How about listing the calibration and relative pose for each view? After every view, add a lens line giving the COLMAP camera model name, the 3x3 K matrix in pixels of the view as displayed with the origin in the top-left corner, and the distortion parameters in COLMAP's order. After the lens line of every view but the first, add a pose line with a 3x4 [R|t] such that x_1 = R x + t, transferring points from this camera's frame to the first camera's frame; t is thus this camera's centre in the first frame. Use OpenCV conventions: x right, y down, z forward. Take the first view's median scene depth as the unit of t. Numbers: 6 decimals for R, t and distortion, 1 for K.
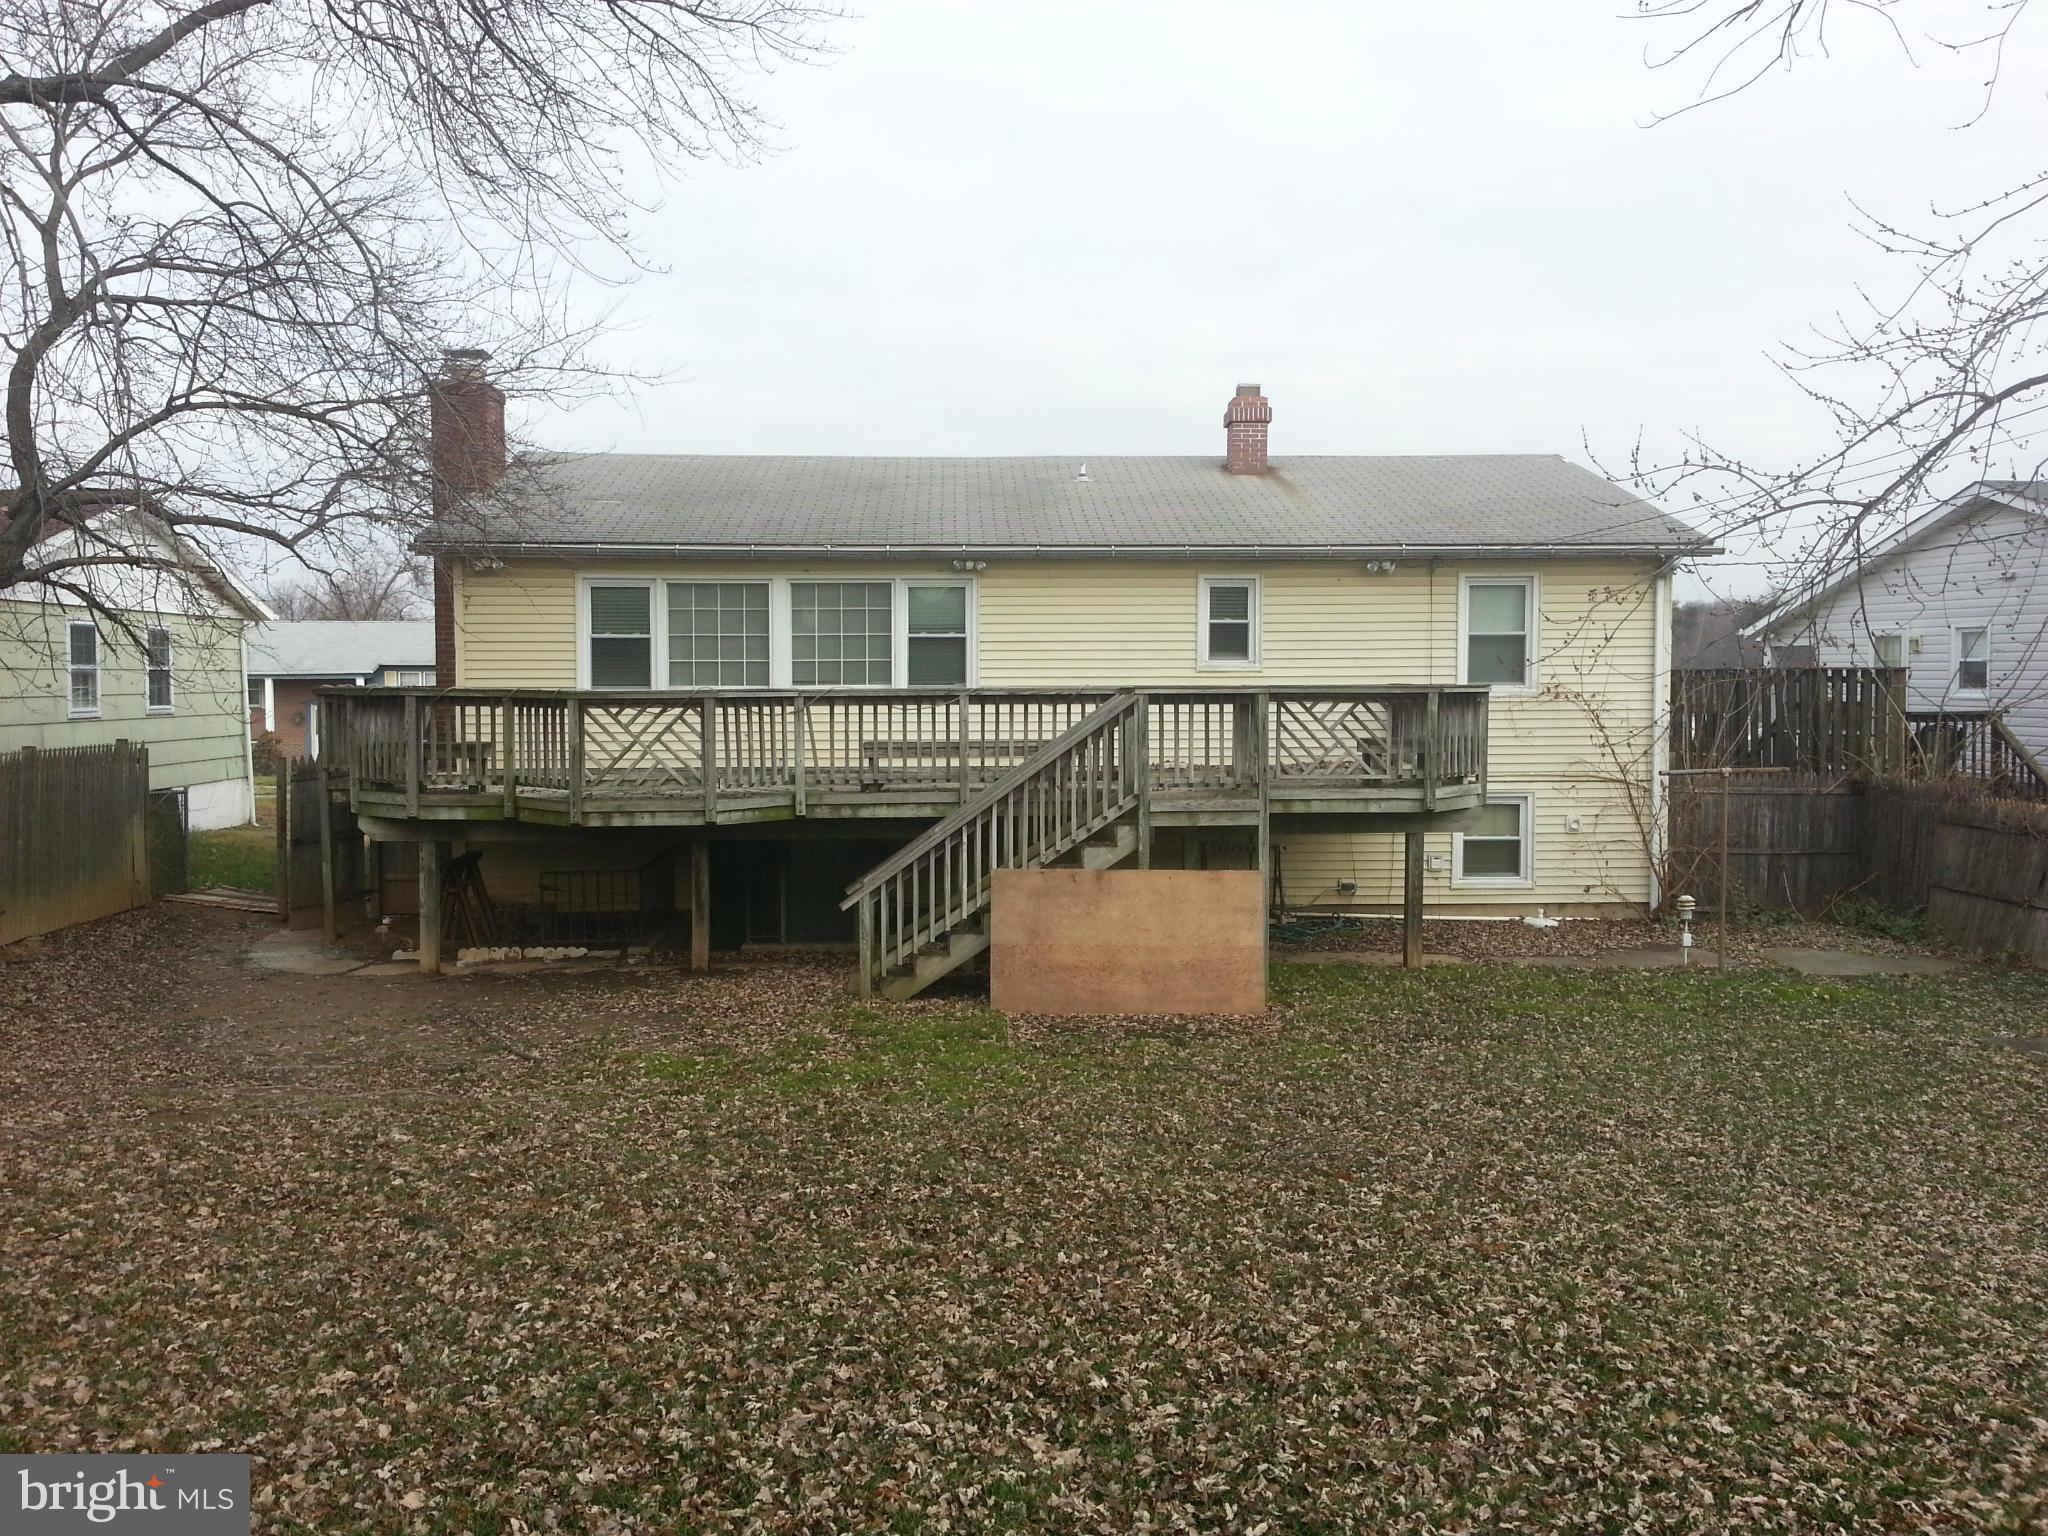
lens RADIAL K [[1724.2, 0, 1024.0], [0, 1724.2, 768.0], [0, 0, 1]] dist [0.006480, 0.000404]
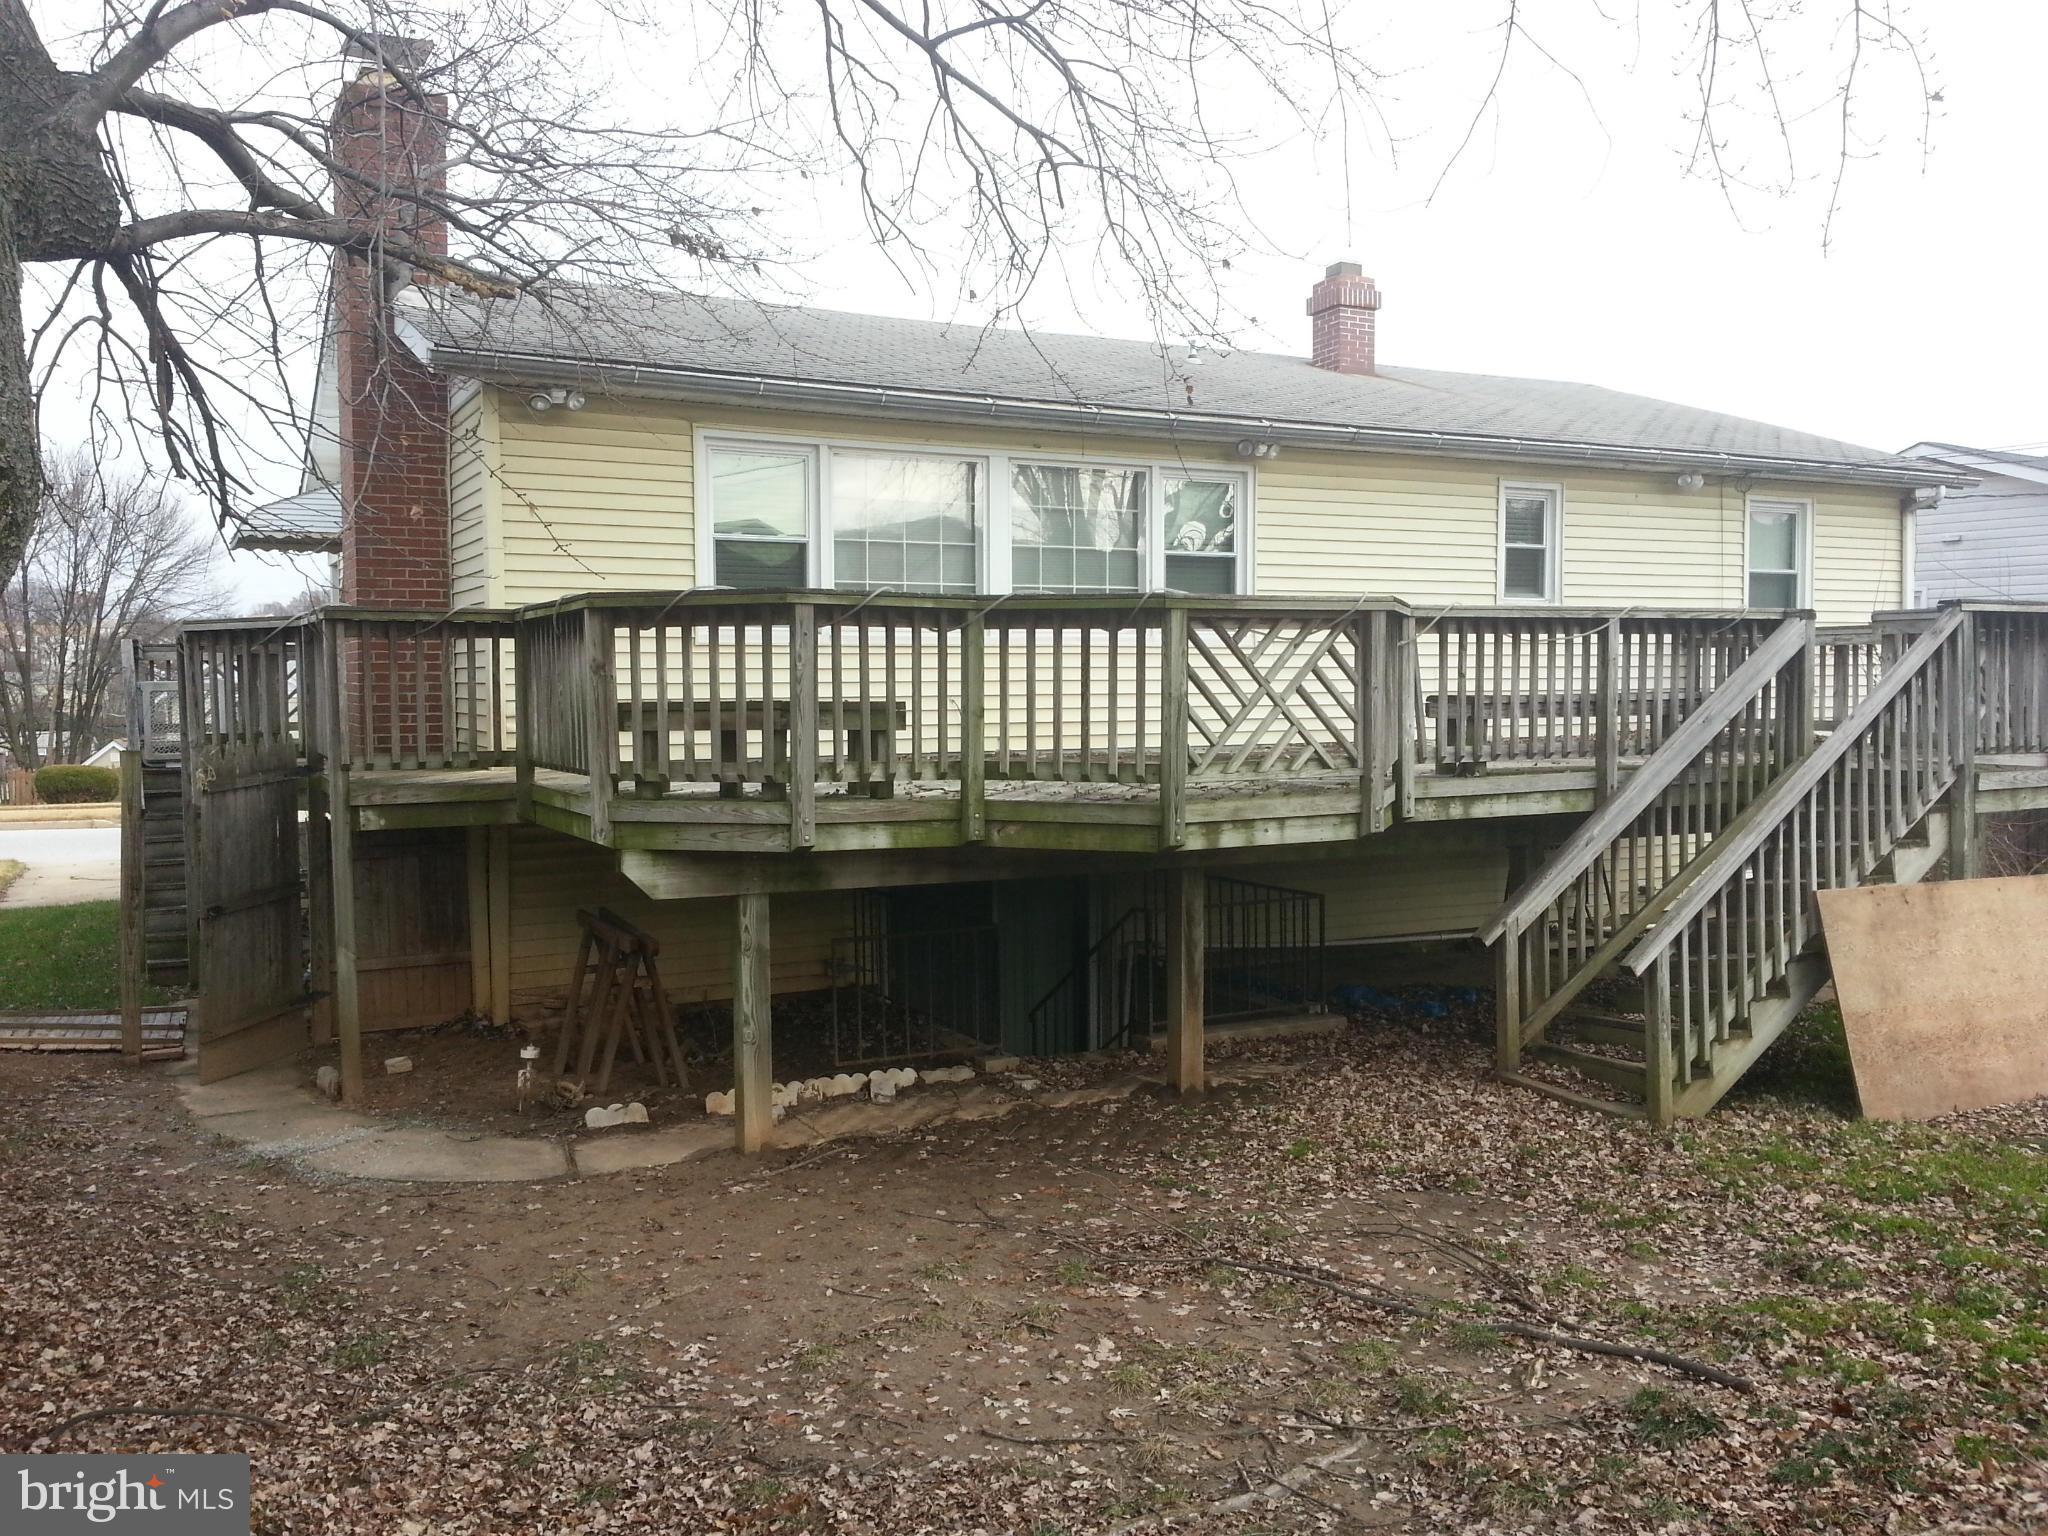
lens RADIAL K [[1724.2, 0, 1024.0], [0, 1724.2, 768.0], [0, 0, 1]] dist [0.006480, 0.000404]
pose [[0.916741, -0.023890, 0.398766, -0.487058], [0.025303, 0.999678, 0.001719, 0.005999], [-0.398679, 0.008514, 0.917051, 0.507523]]
